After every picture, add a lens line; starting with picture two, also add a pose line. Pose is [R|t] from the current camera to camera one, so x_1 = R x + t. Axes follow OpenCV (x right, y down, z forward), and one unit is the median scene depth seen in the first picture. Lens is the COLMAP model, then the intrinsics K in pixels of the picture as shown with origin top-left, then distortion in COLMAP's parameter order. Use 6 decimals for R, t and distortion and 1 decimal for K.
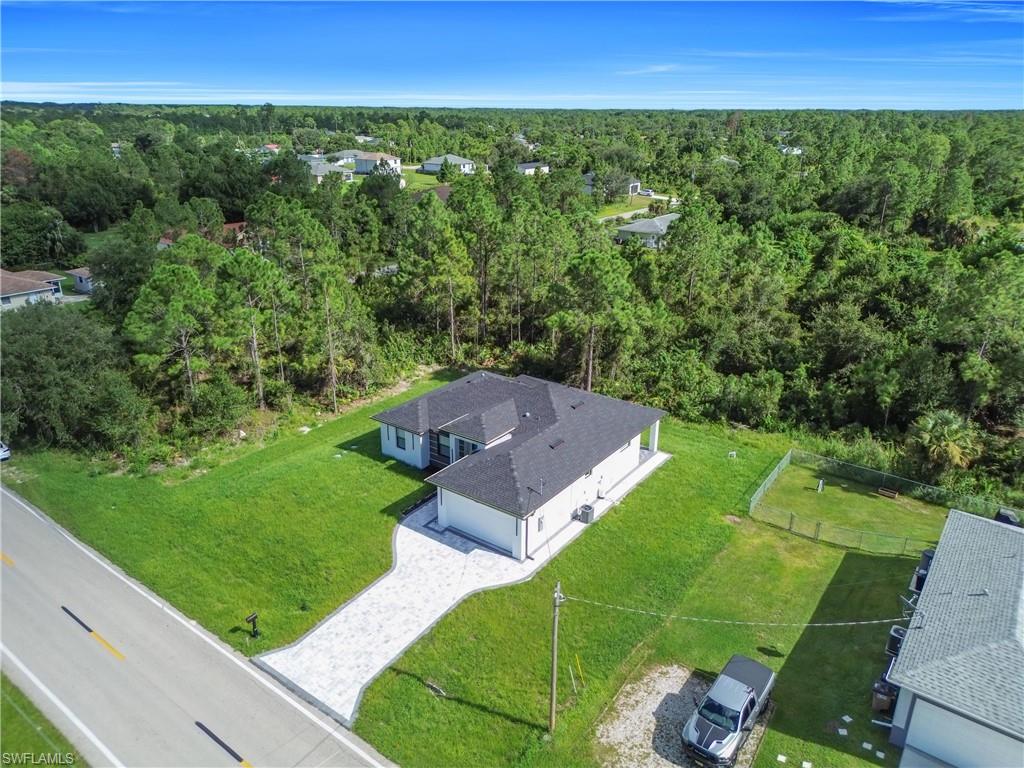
lens RADIAL K [[728.8, 0, 513.4], [0, 728.8, 384.4], [0, 0, 1]] dist [0.033617, -0.014156]
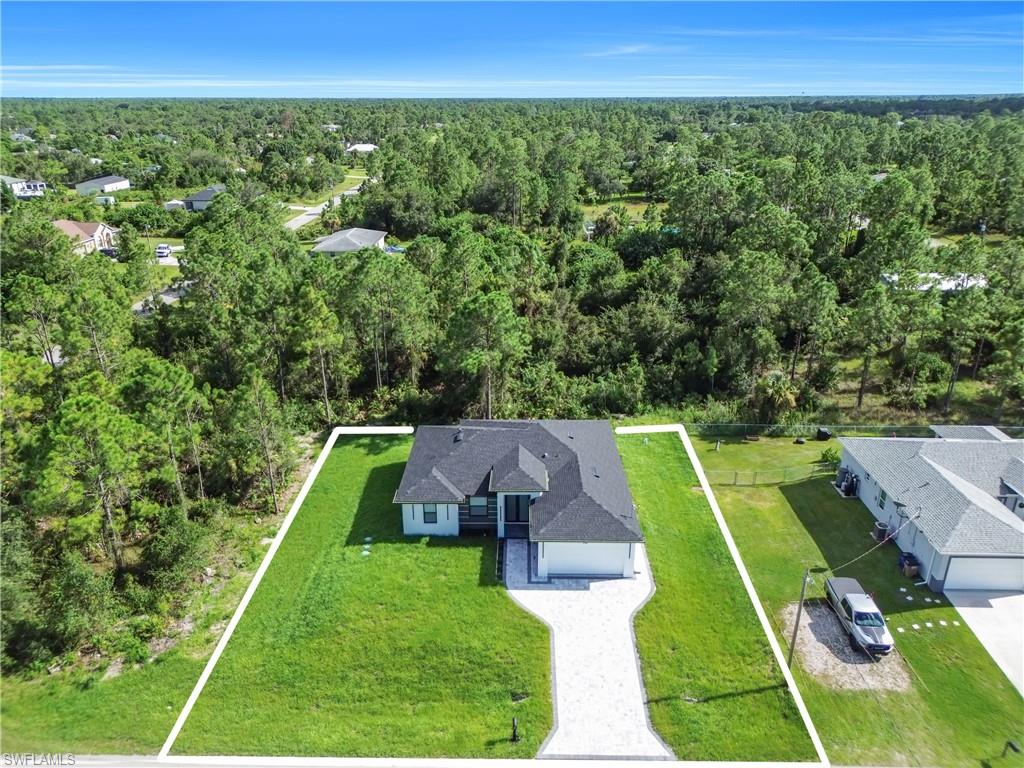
lens RADIAL K [[728.8, 0, 511.3], [0, 728.8, 382.9], [0, 0, 1]] dist [0.033617, -0.014156]
pose [[0.811221, -0.223293, 0.540426, -0.551881], [0.215258, 0.973352, 0.079051, -0.151613], [-0.543677, 0.052203, 0.837670, 0.087606]]
